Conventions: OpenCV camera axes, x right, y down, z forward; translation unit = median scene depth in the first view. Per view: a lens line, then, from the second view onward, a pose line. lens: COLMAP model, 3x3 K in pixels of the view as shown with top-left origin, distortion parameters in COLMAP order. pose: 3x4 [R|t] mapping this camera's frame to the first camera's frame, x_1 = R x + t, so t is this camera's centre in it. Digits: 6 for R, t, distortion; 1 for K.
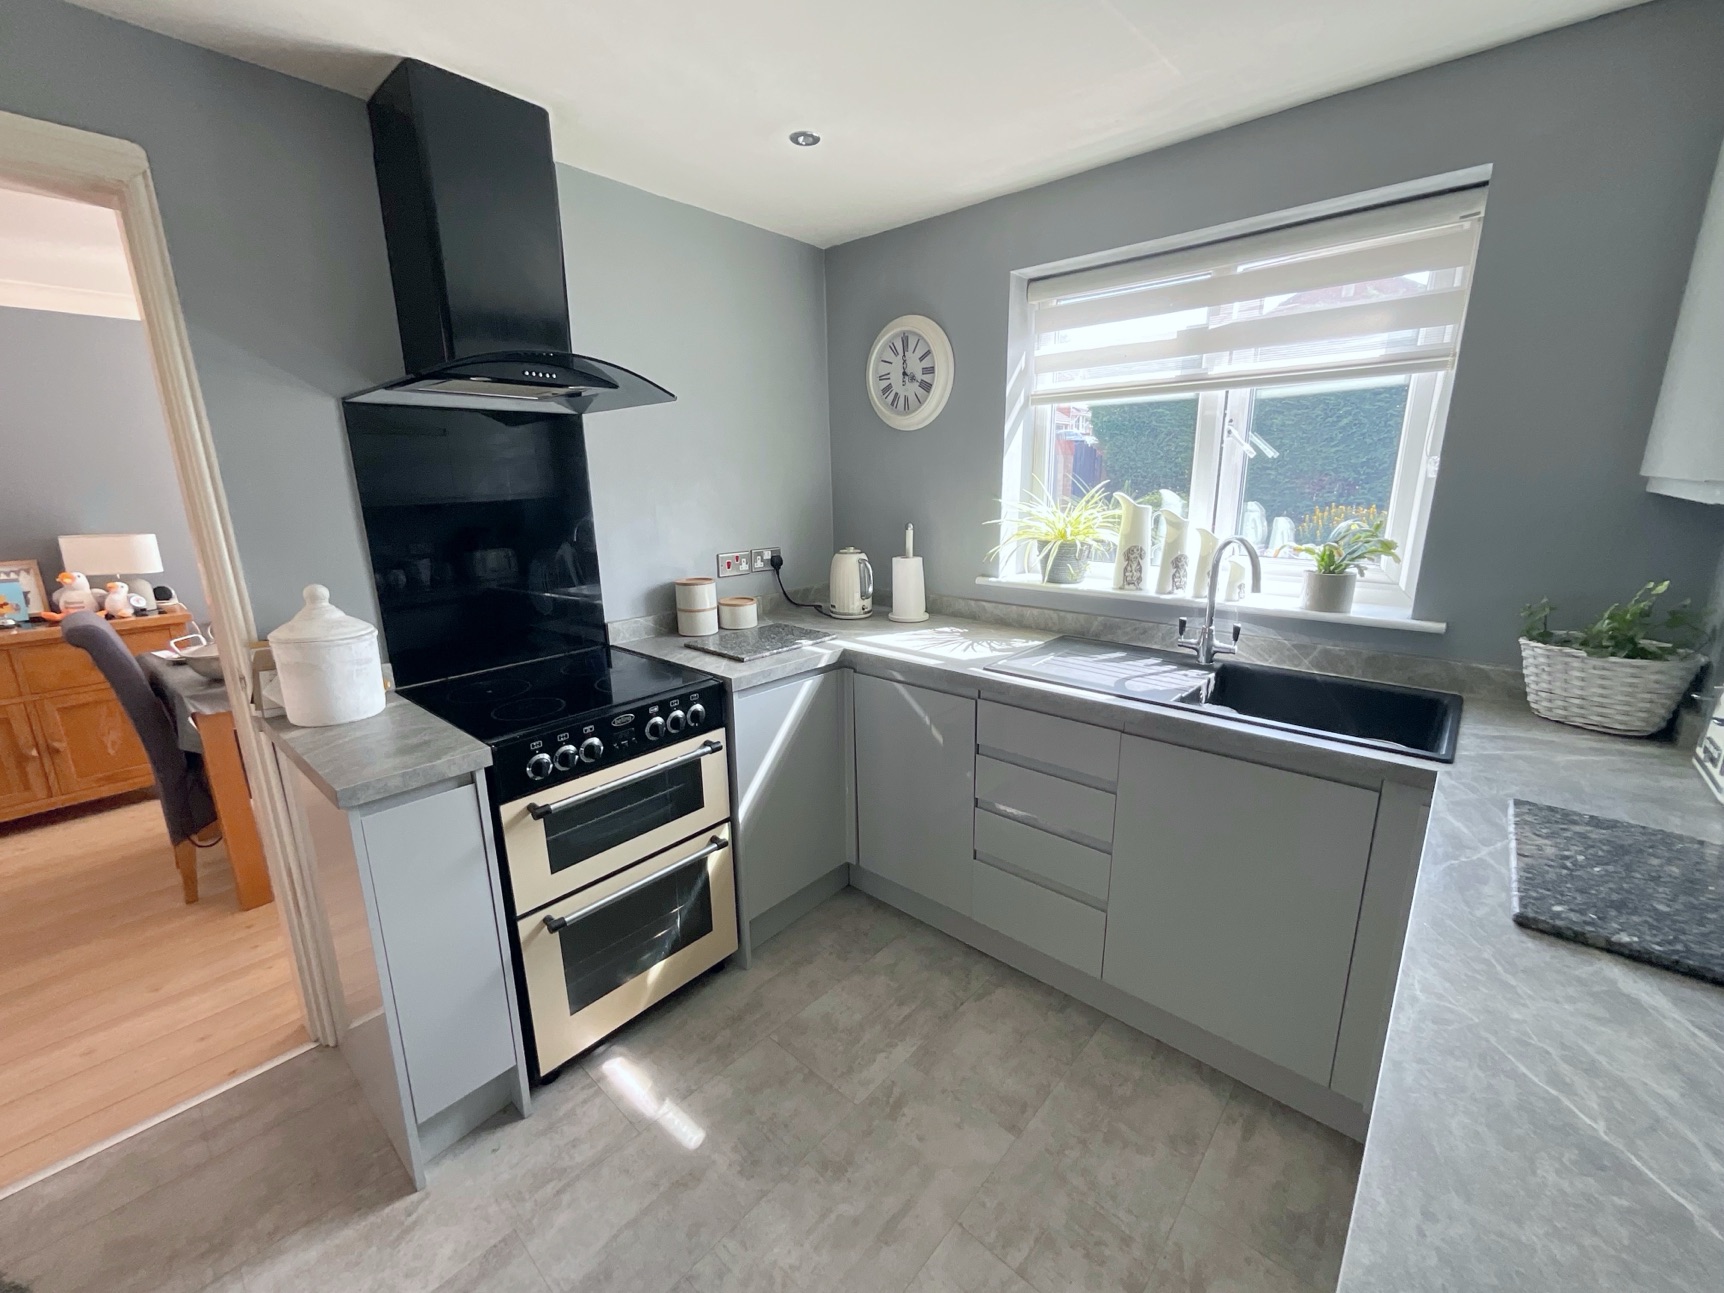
lens RADIAL K [[699.4, 0, 864.8], [0, 699.4, 642.9], [0, 0, 1]] dist [-0.003185, 0.000786]
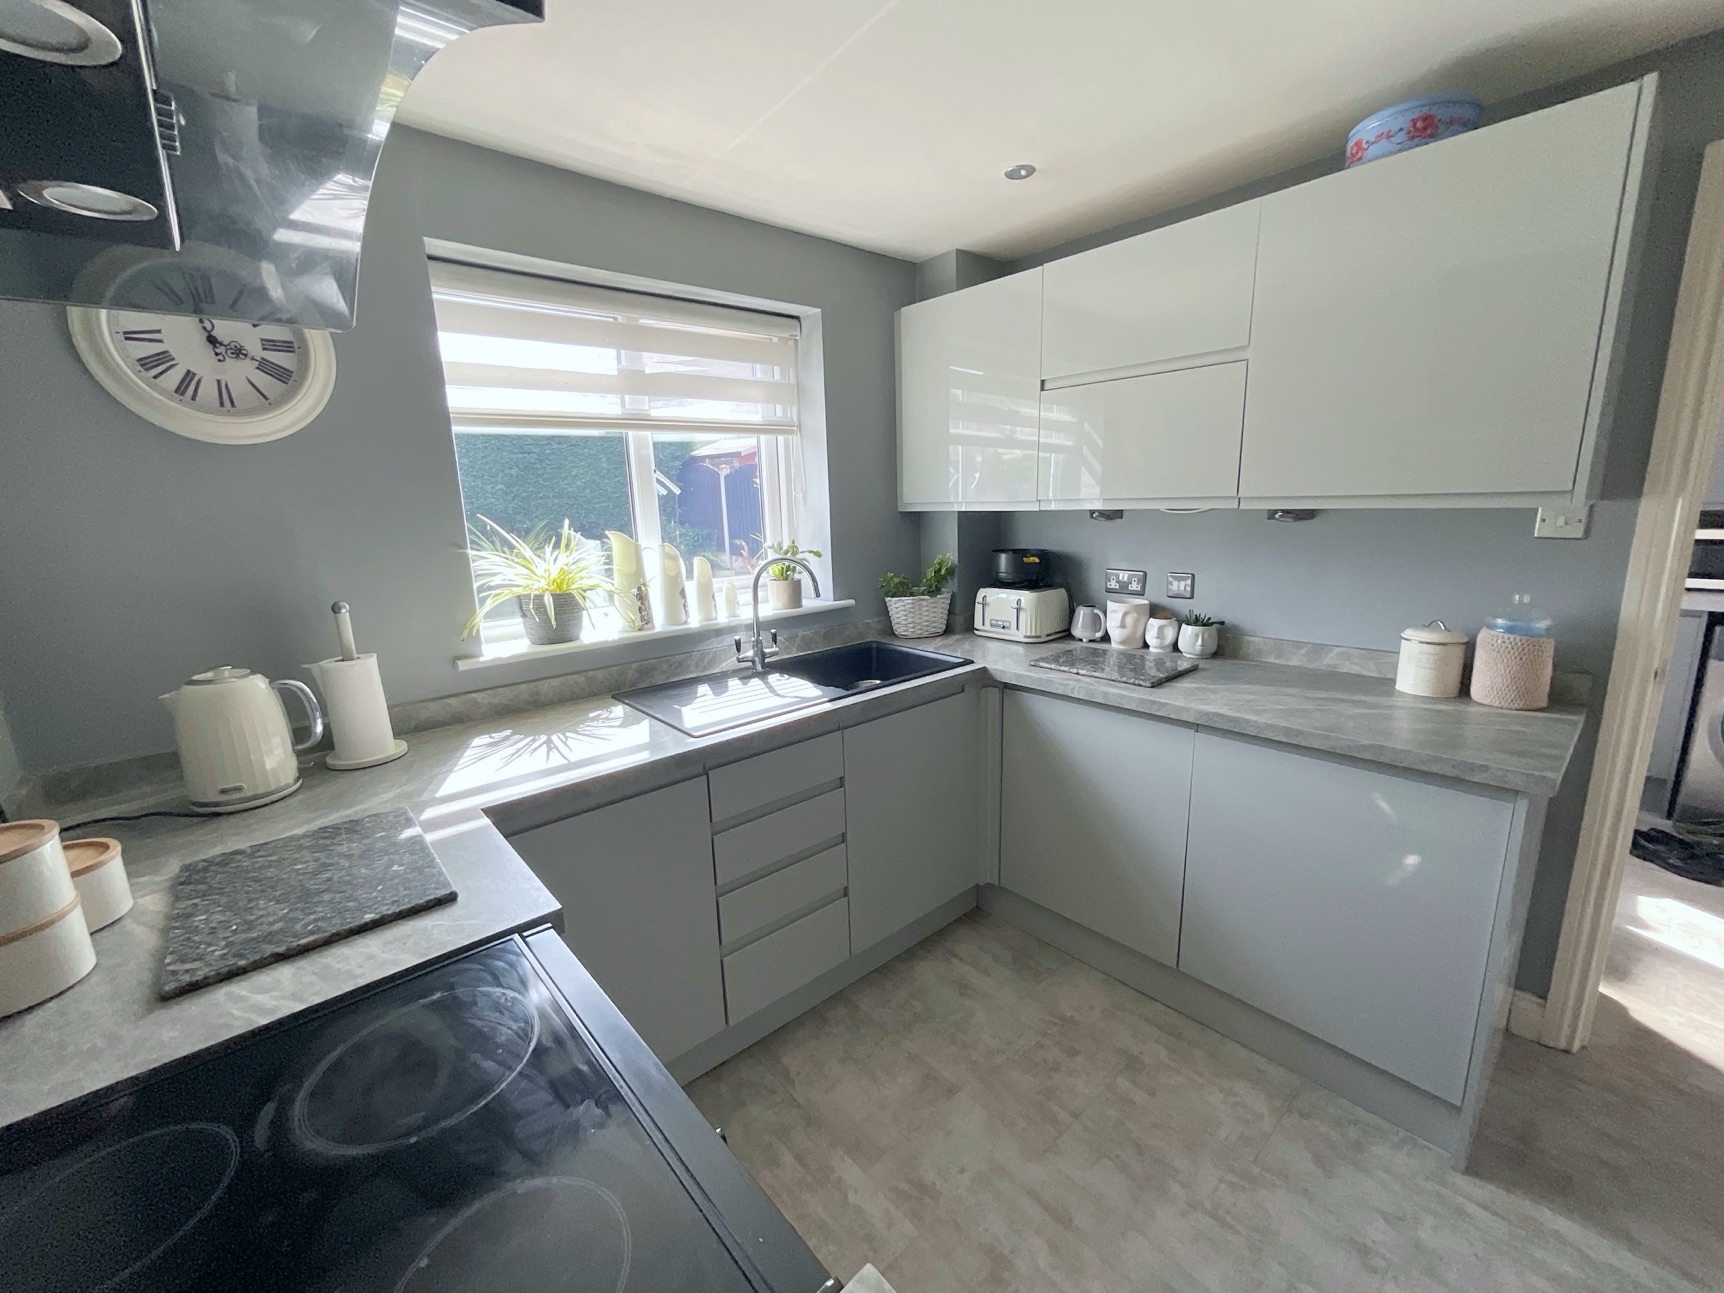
lens RADIAL K [[699.4, 0, 862.1], [0, 699.4, 643.0], [0, 0, 1]] dist [-0.003185, 0.000786]
pose [[0.128917, -0.196177, 0.972057, -0.610627], [0.263272, 0.951831, 0.157179, -0.152719], [-0.956069, 0.235652, 0.174355, 0.644417]]
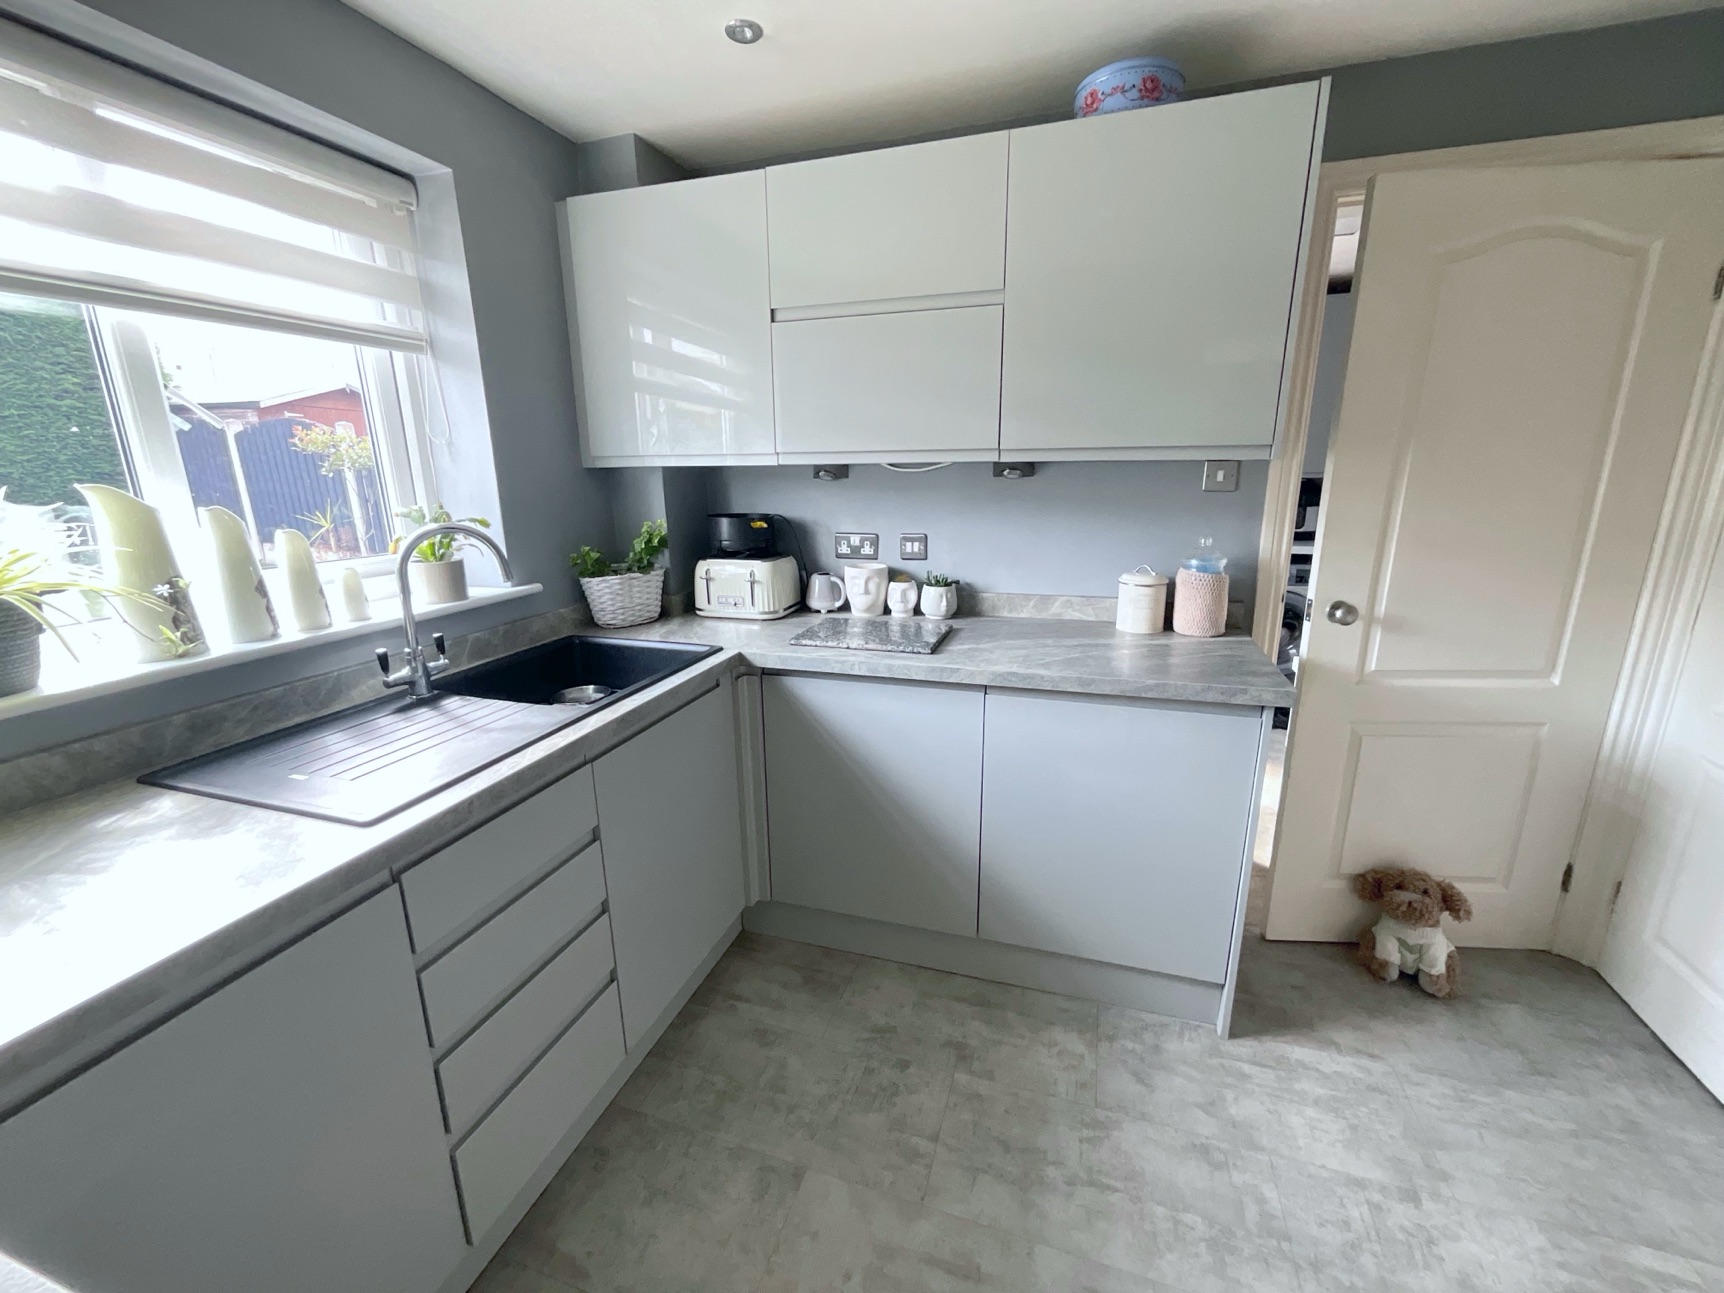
lens RADIAL K [[699.4, 0, 862.2], [0, 699.4, 645.4], [0, 0, 1]] dist [-0.003185, 0.000786]
pose [[-0.397248, -0.212086, 0.892868, -0.393219], [0.234317, 0.917241, 0.322126, -0.159826], [-0.887293, 0.337178, -0.314677, 0.812077]]
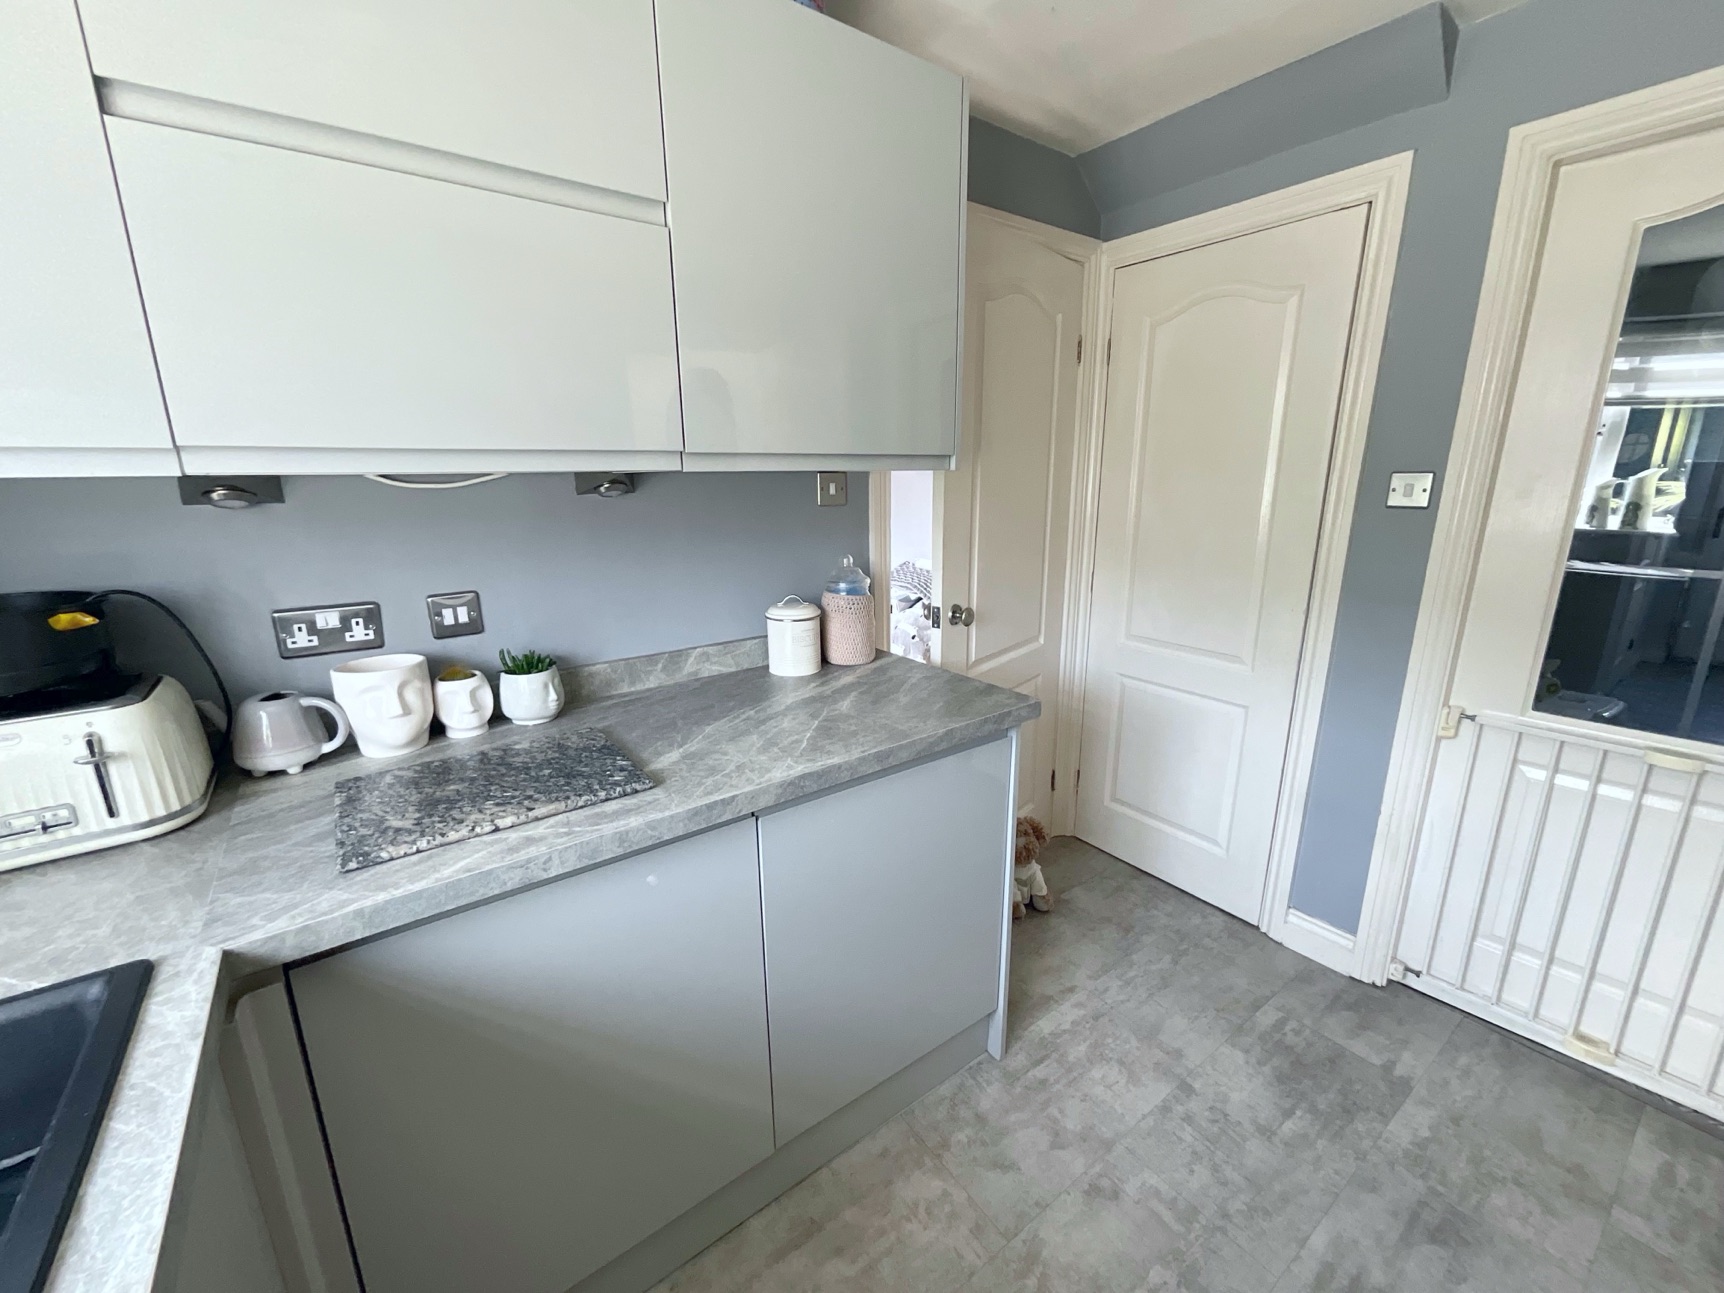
lens RADIAL K [[699.4, 0, 865.0], [0, 699.4, 645.1], [0, 0, 1]] dist [-0.003185, 0.000786]
pose [[-0.977976, -0.031458, 0.206333, 0.125616], [0.067776, 0.887139, 0.456498, -0.175950], [-0.197406, 0.460428, -0.865469, 0.844650]]
